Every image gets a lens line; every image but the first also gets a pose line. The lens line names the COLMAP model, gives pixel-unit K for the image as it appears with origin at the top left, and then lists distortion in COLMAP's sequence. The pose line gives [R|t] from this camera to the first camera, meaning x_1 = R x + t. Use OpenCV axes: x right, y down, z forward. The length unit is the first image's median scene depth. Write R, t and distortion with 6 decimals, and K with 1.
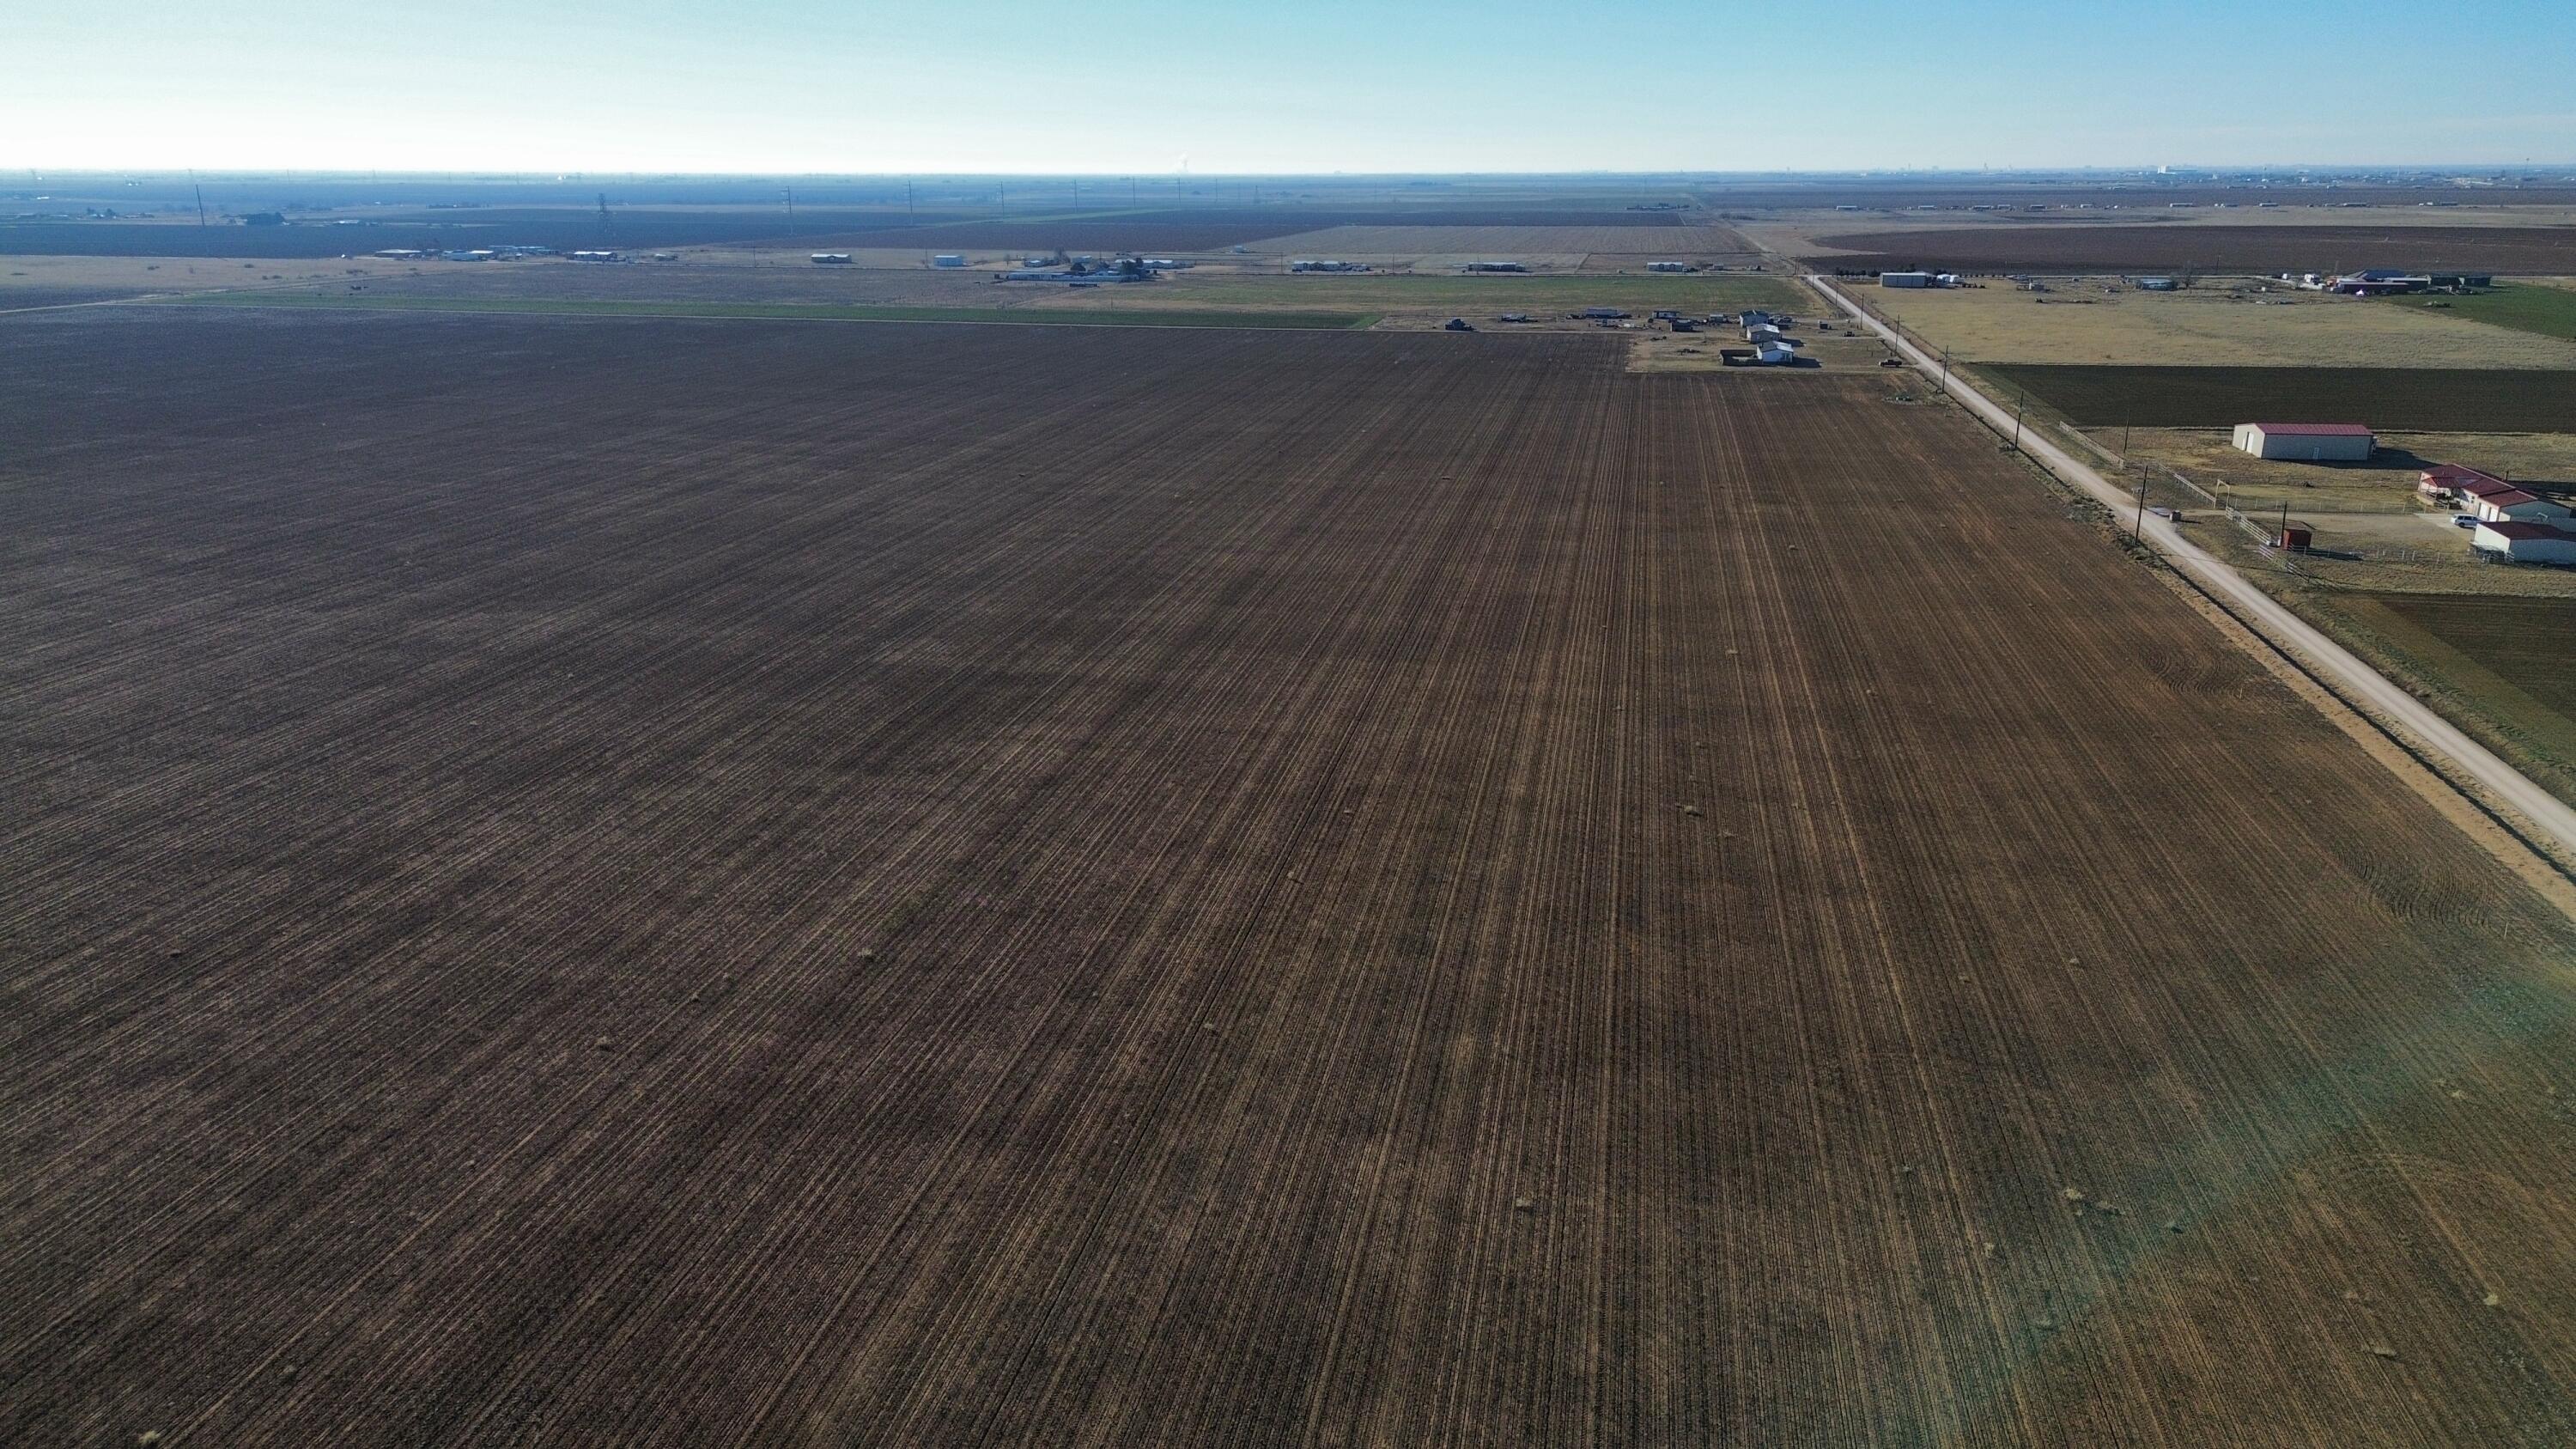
lens RADIAL K [[1813.8, 0, 1301.6], [0, 1813.8, 725.4], [0, 0, 1]] dist [0.086938, -0.086904]
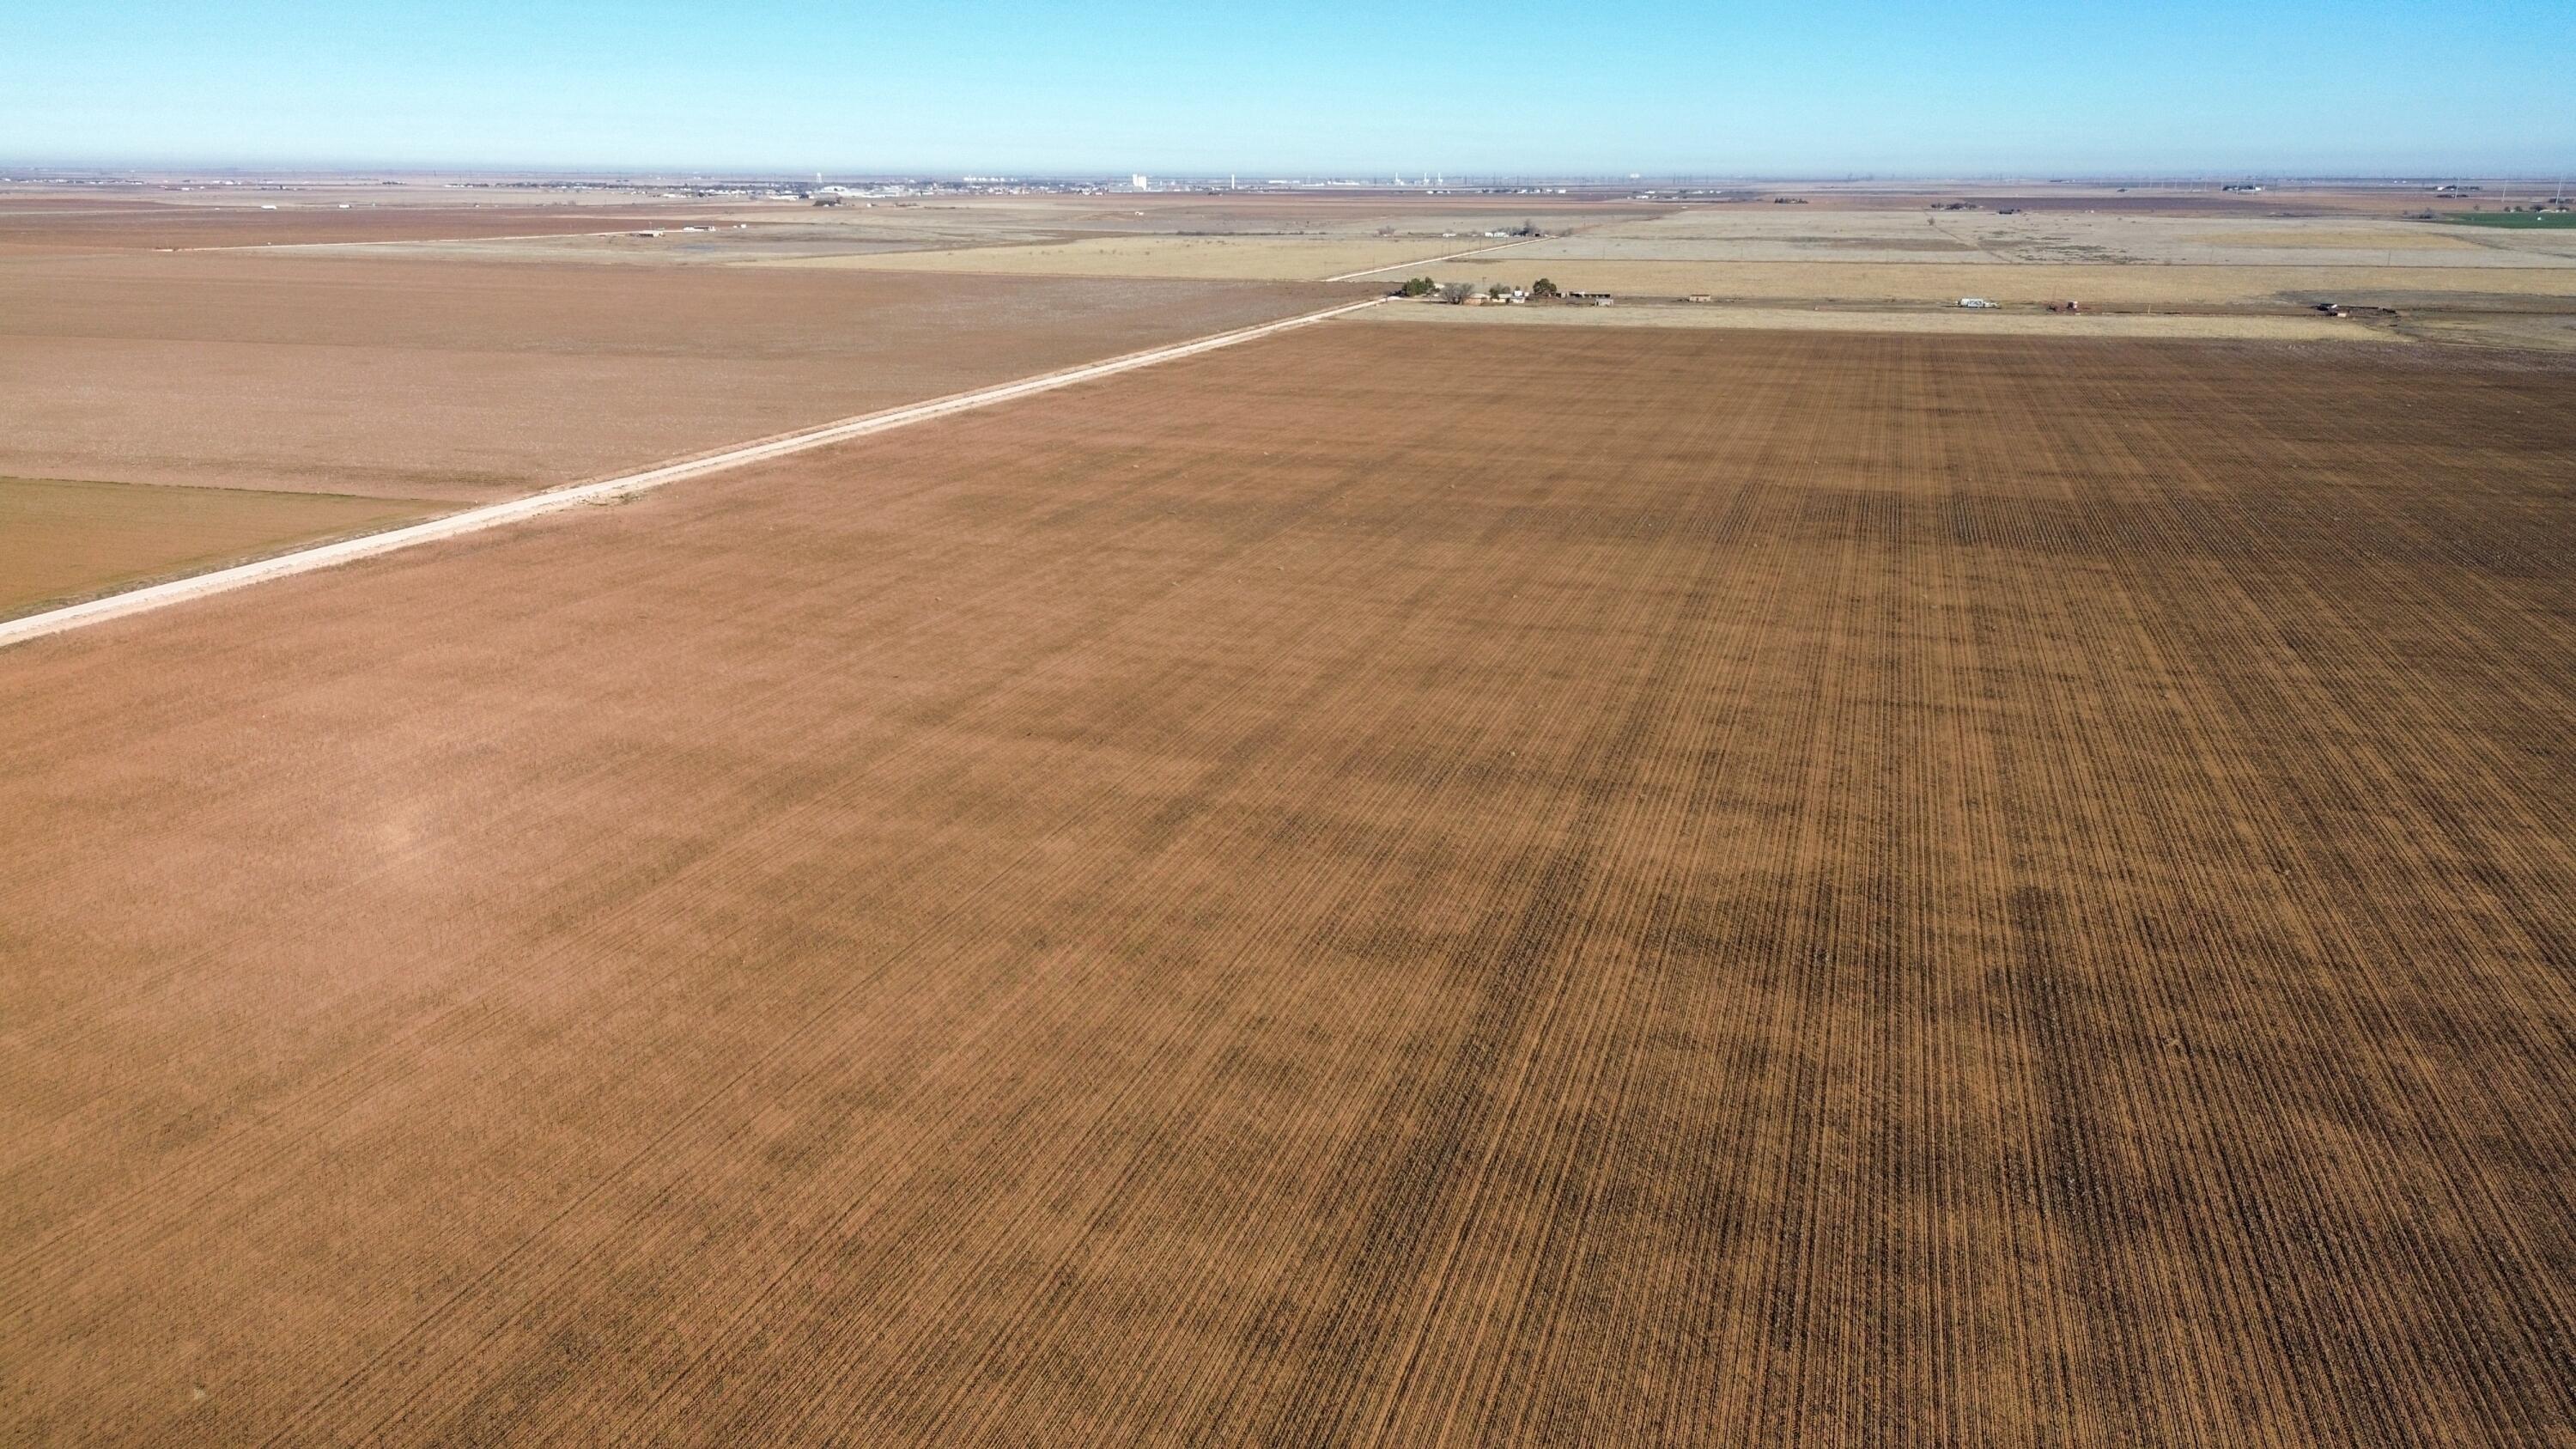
lens RADIAL K [[1813.8, 0, 1301.6], [0, 1813.8, 725.4], [0, 0, 1]] dist [0.086938, -0.086904]
pose [[-0.992516, -0.035560, 0.116825, -0.304289], [0.035275, 0.832397, 0.553057, -0.420292], [-0.116912, 0.553038, -0.824912, 1.343609]]
